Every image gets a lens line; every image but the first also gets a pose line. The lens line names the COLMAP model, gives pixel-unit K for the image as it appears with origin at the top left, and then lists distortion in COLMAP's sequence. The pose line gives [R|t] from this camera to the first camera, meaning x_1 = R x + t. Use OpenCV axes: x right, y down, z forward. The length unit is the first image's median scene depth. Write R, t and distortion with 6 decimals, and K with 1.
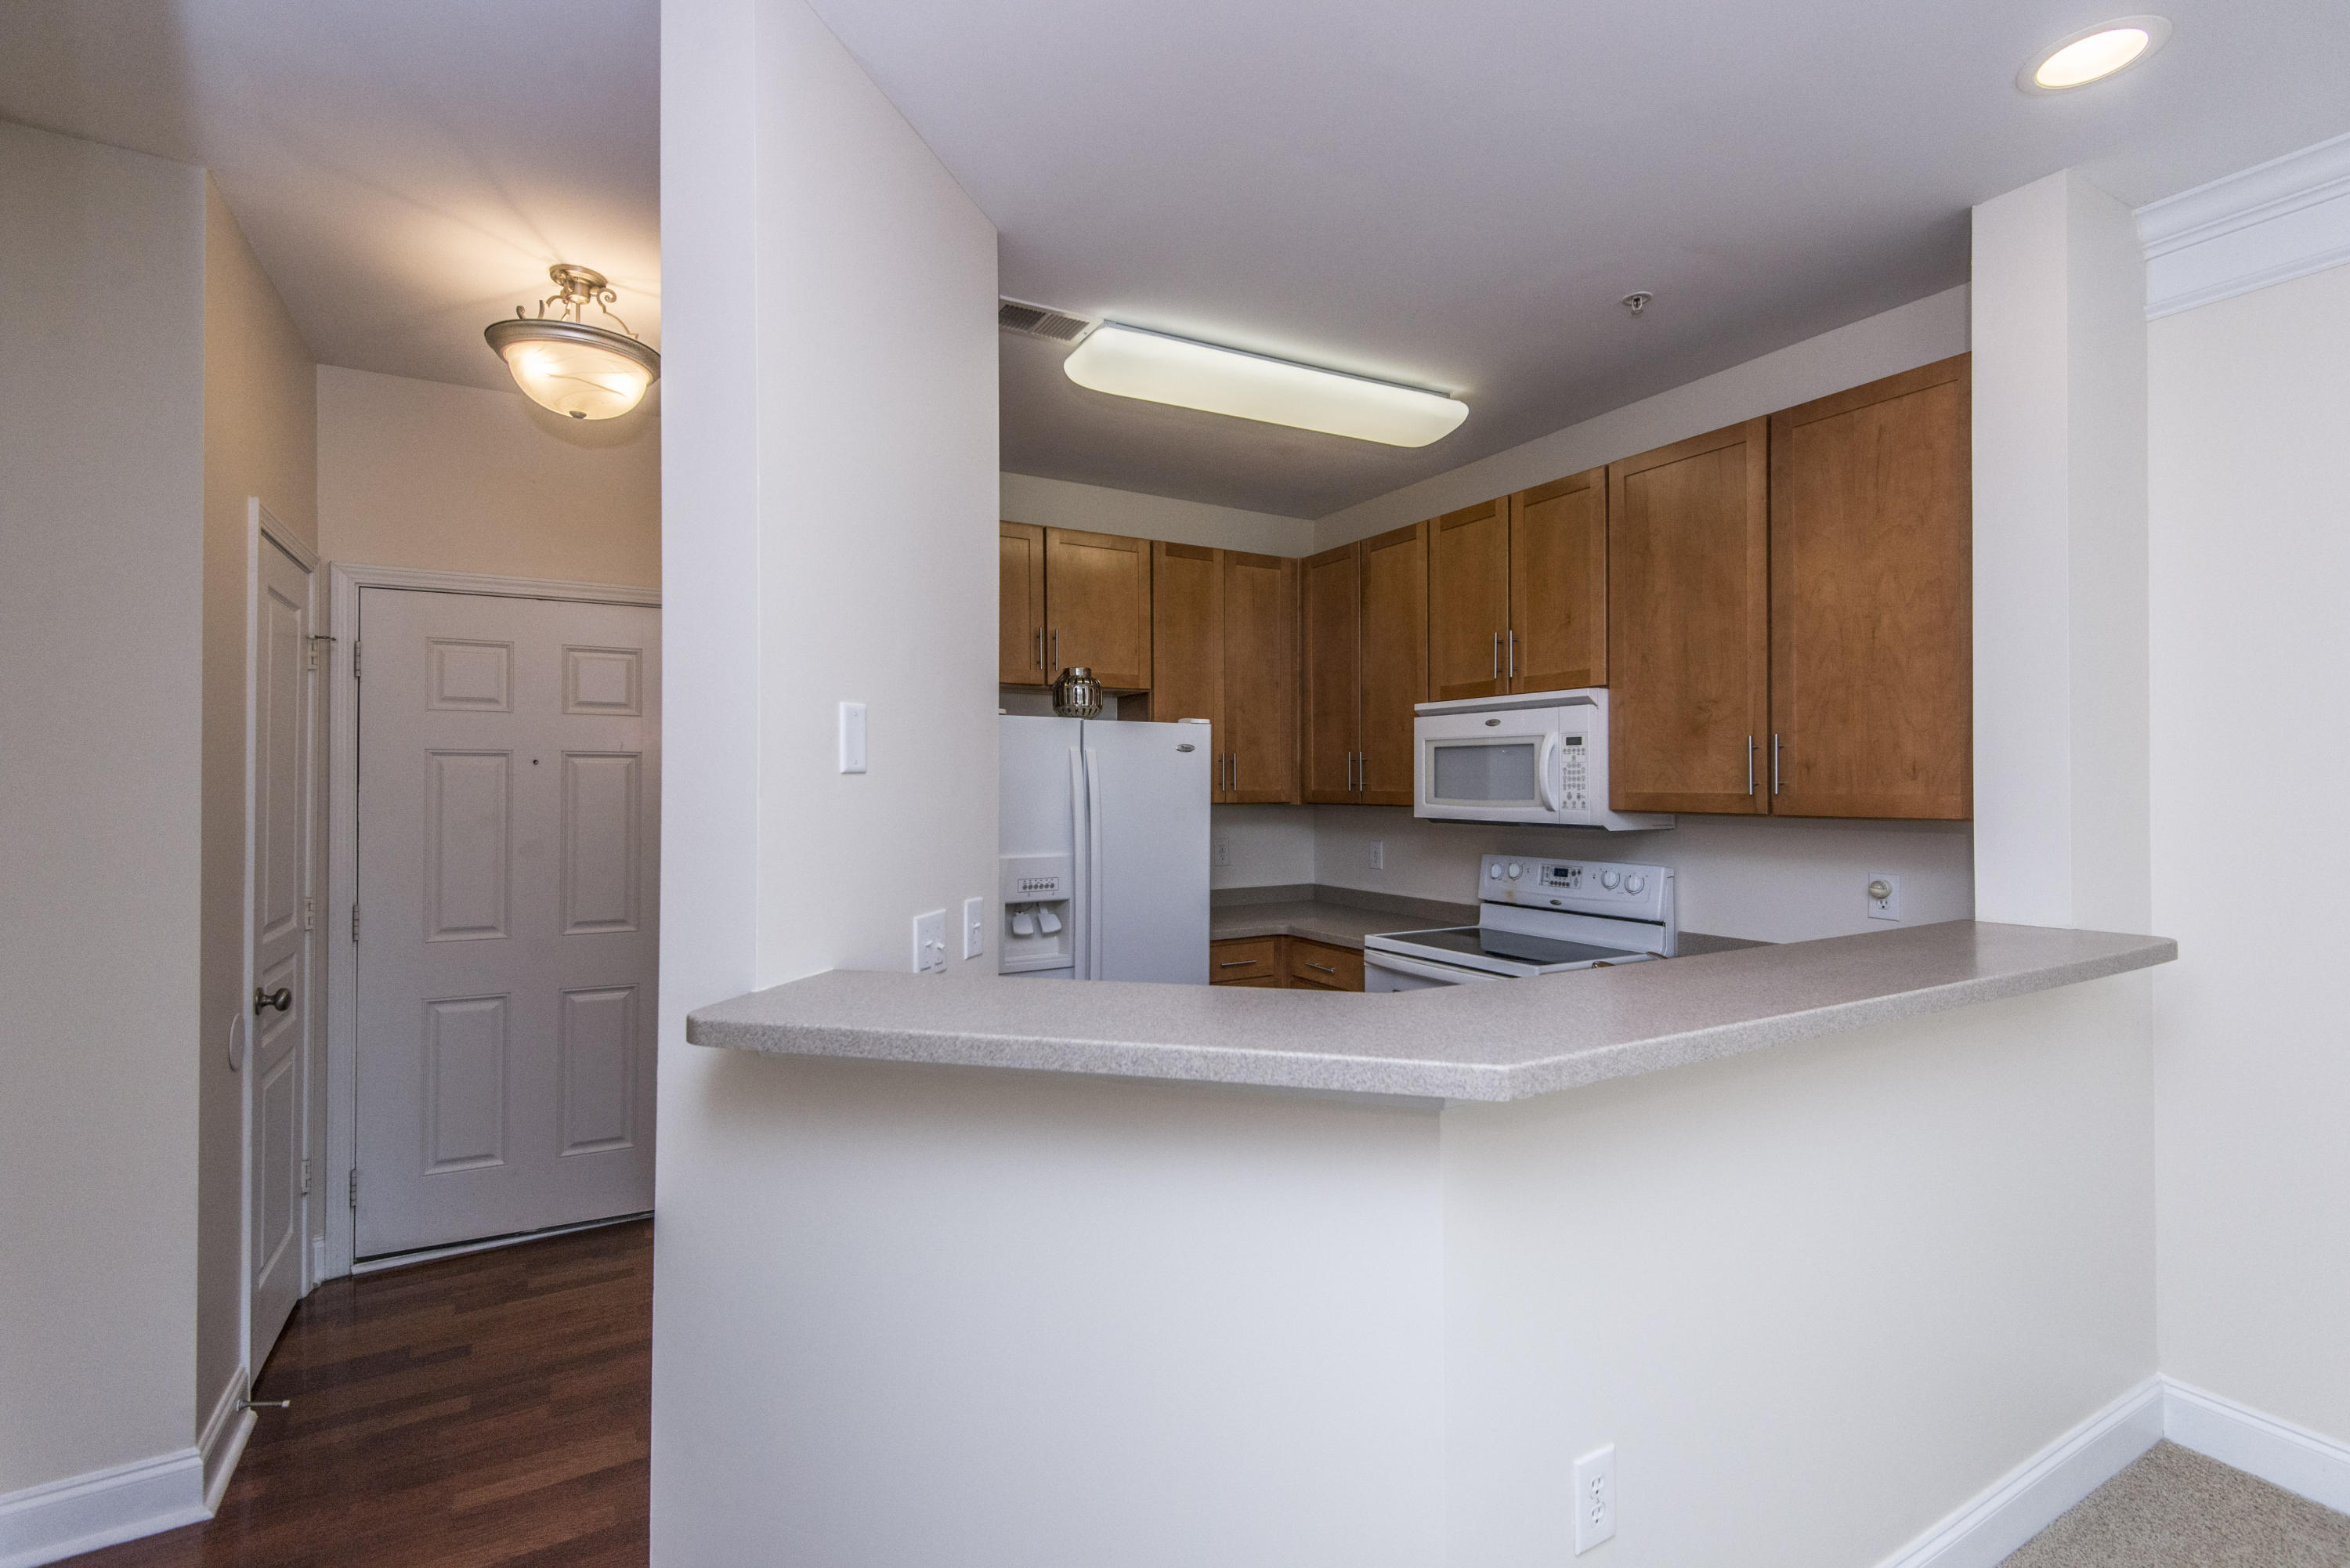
lens RADIAL K [[1069.5, 0, 1163.5], [0, 1069.5, 777.9], [0, 0, 1]] dist [-0.004635, -0.002187]
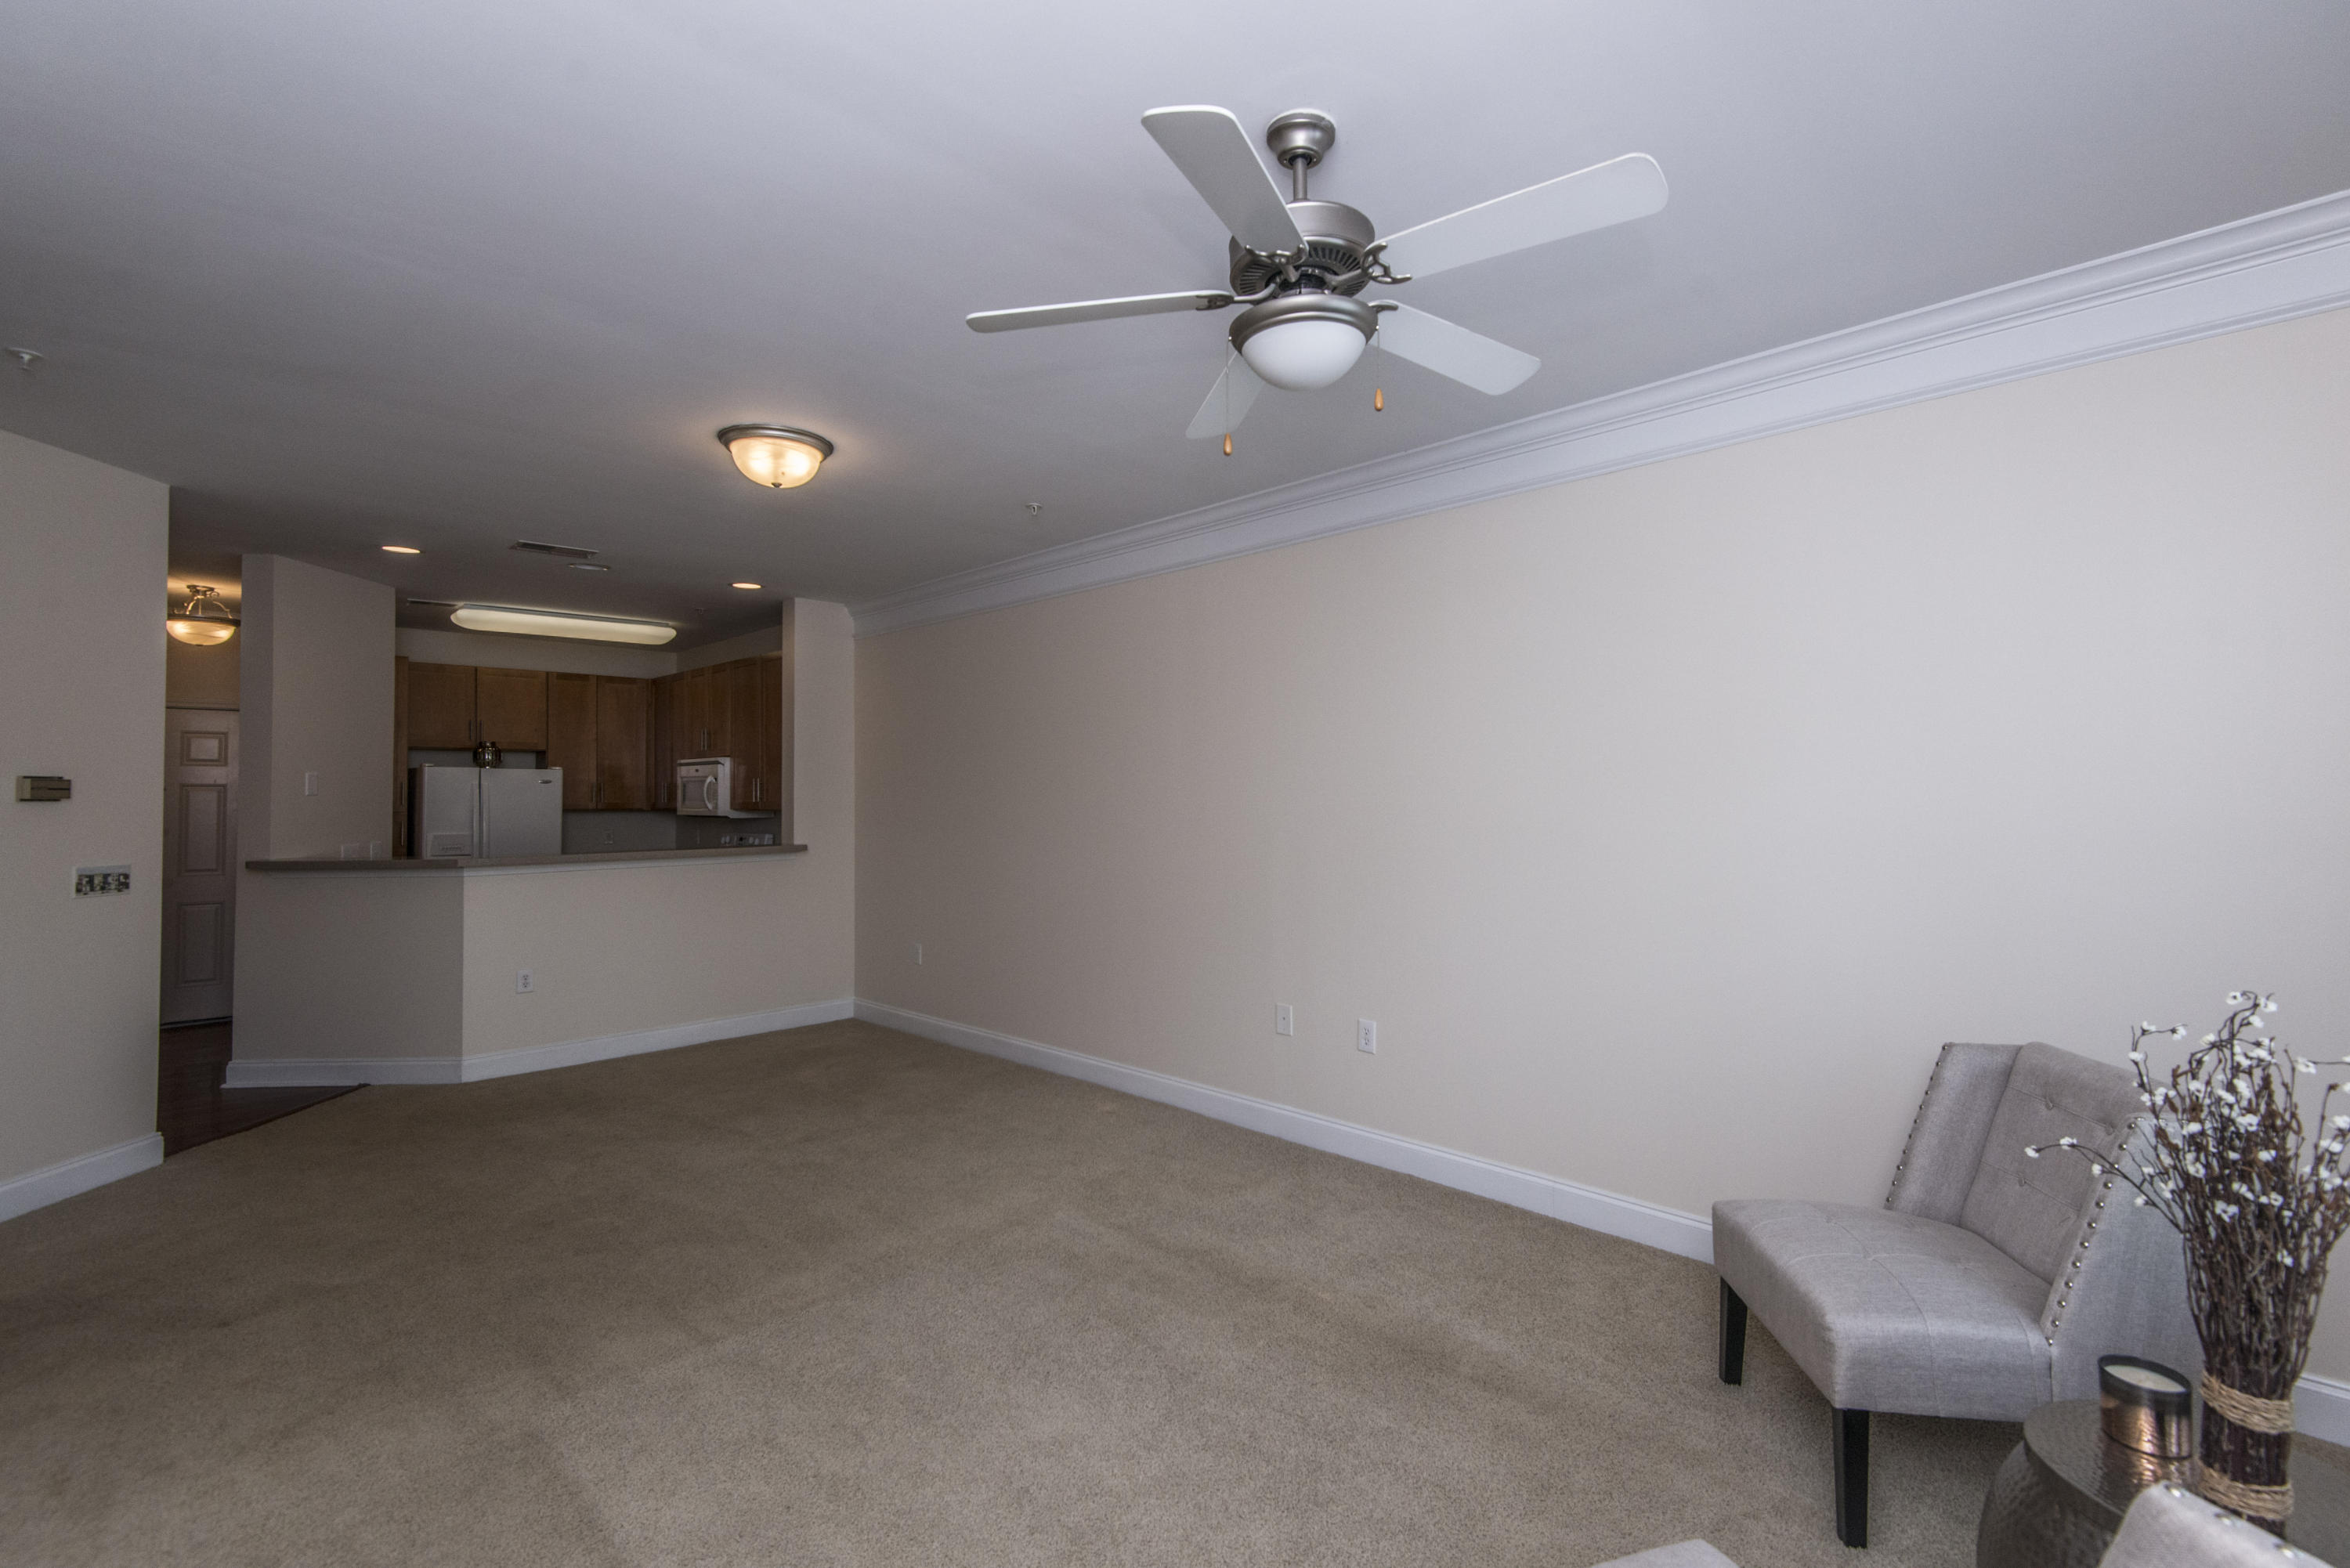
lens RADIAL K [[1069.5, 0, 1191.2], [0, 1069.5, 786.6], [0, 0, 1]] dist [-0.004635, -0.002187]
pose [[0.954609, 0.000536, 0.297860, 0.623382], [0.002917, 0.999934, -0.011148, 0.009414], [-0.297846, 0.011511, 0.954544, -1.397333]]
